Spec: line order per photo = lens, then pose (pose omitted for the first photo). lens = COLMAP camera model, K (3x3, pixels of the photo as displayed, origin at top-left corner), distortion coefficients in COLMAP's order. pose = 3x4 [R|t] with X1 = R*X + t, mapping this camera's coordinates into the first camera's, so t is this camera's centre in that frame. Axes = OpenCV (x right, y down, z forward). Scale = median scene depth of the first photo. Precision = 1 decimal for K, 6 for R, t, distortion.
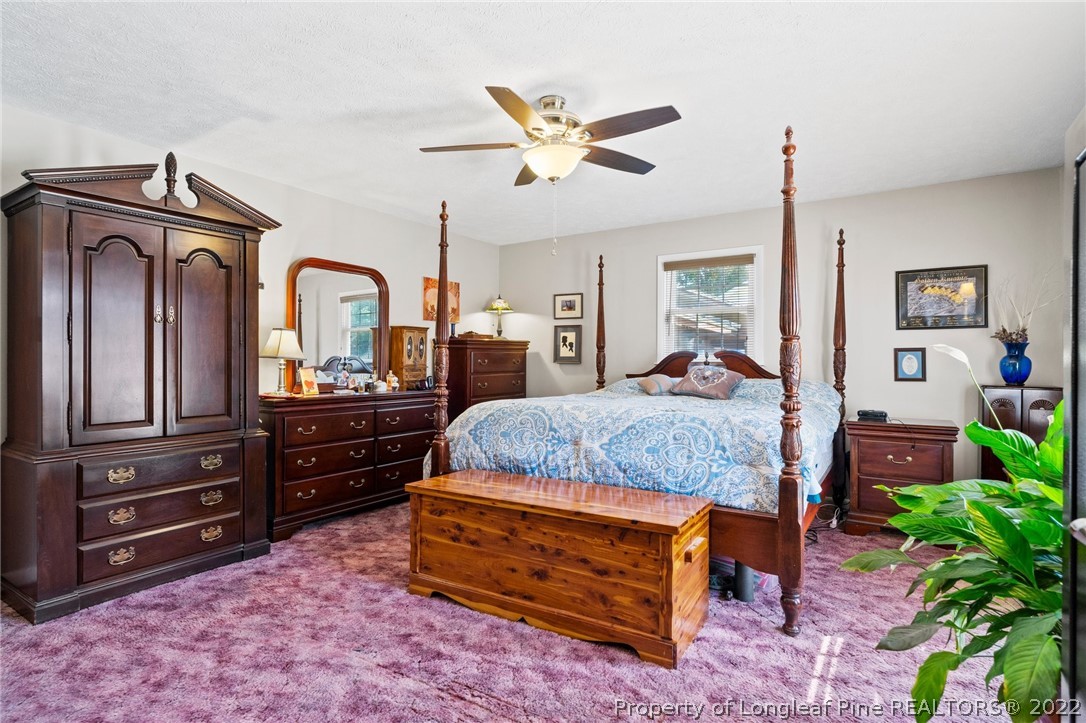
lens RADIAL K [[555.5, 0, 543.0], [0, 555.5, 361.5], [0, 0, 1]] dist [-0.001060, 0.000265]
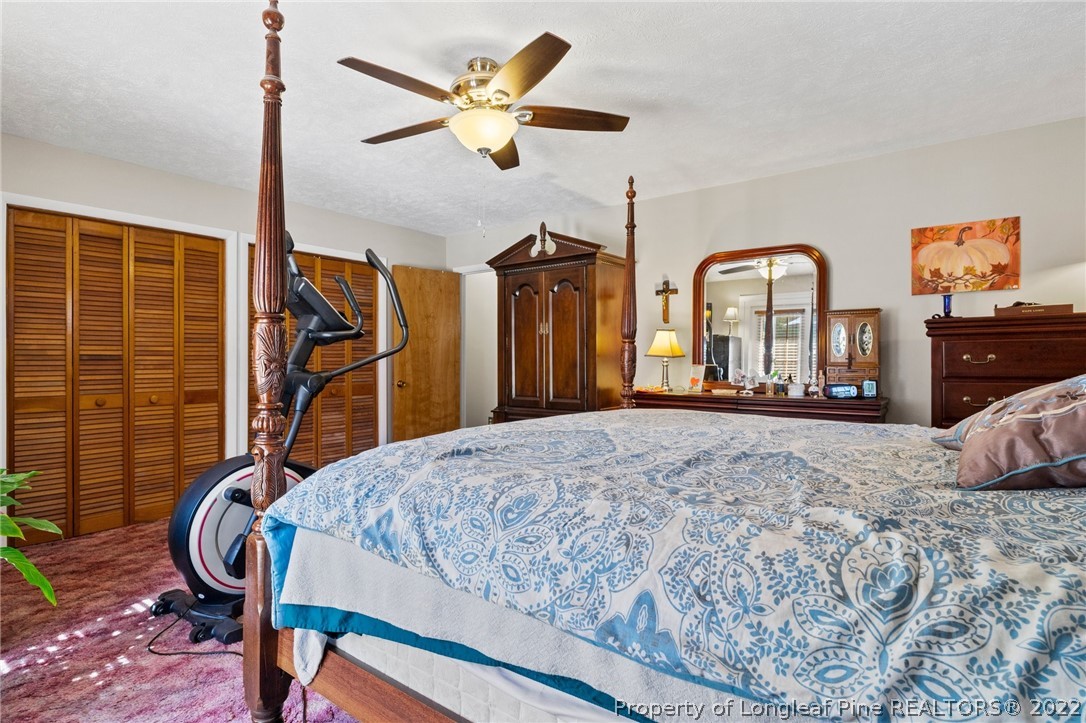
lens RADIAL K [[555.5, 0, 543.0], [0, 555.5, 361.5], [0, 0, 1]] dist [-0.001060, 0.000265]
pose [[-0.068676, 0.001935, -0.997637, 0.799493], [0.000396, 0.999998, 0.001912, 0.003829], [0.997639, -0.000264, -0.068676, 1.033811]]
